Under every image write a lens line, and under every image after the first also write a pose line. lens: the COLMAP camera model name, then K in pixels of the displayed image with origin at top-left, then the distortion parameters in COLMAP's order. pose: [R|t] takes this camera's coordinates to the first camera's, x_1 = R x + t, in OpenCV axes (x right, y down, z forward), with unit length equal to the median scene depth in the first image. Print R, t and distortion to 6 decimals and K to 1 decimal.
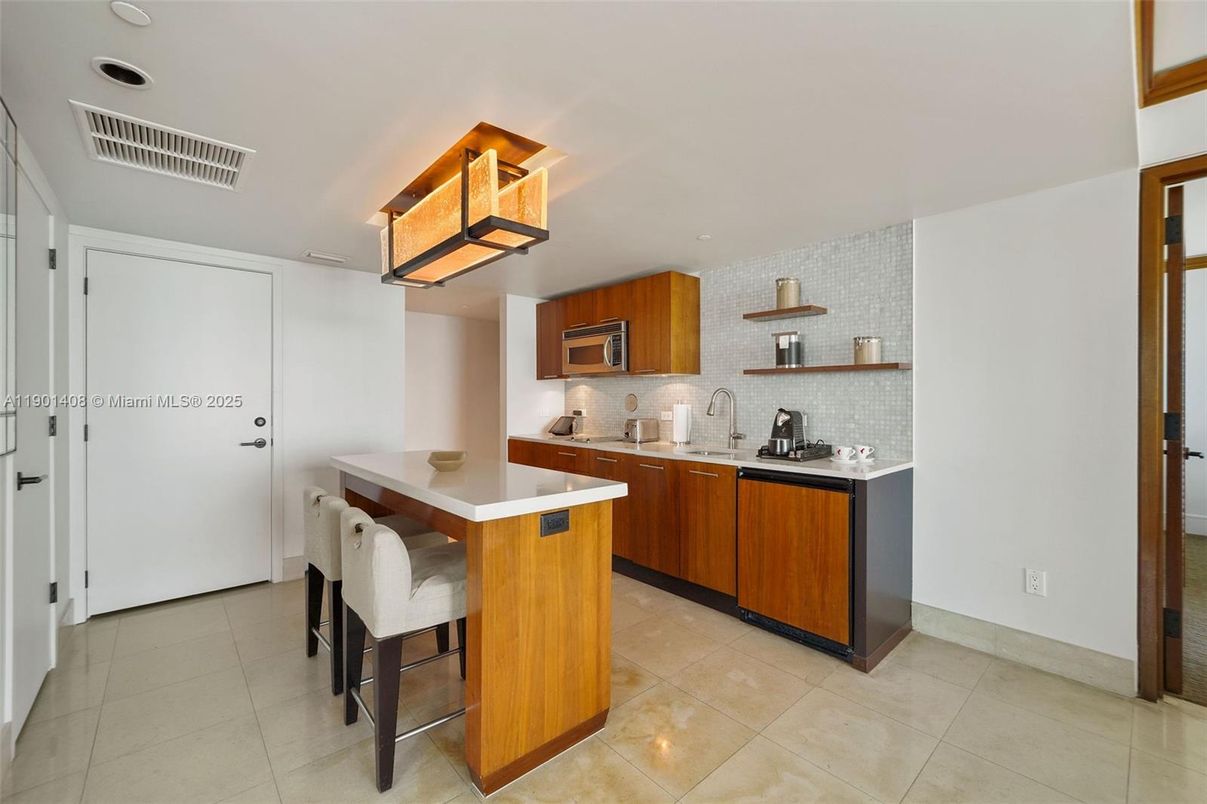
lens RADIAL K [[499.4, 0, 606.9], [0, 499.4, 398.8], [0, 0, 1]] dist [0.000561, 0.000054]
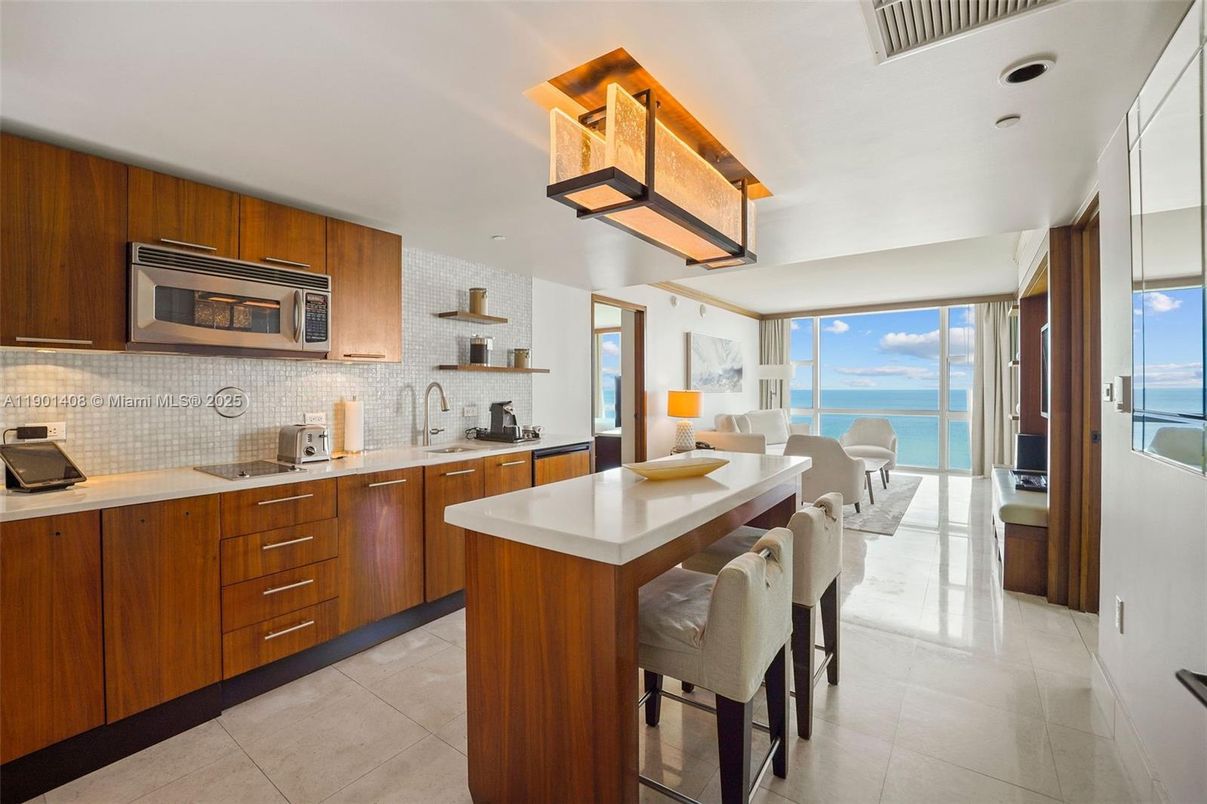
lens RADIAL K [[499.4, 0, 606.9], [0, 499.4, 398.8], [0, 0, 1]] dist [0.000561, 0.000054]
pose [[-0.202048, -0.014926, 0.979262, -0.829346], [0.008529, 0.999819, 0.016999, -0.003266], [-0.979339, 0.011787, -0.201884, 0.943735]]
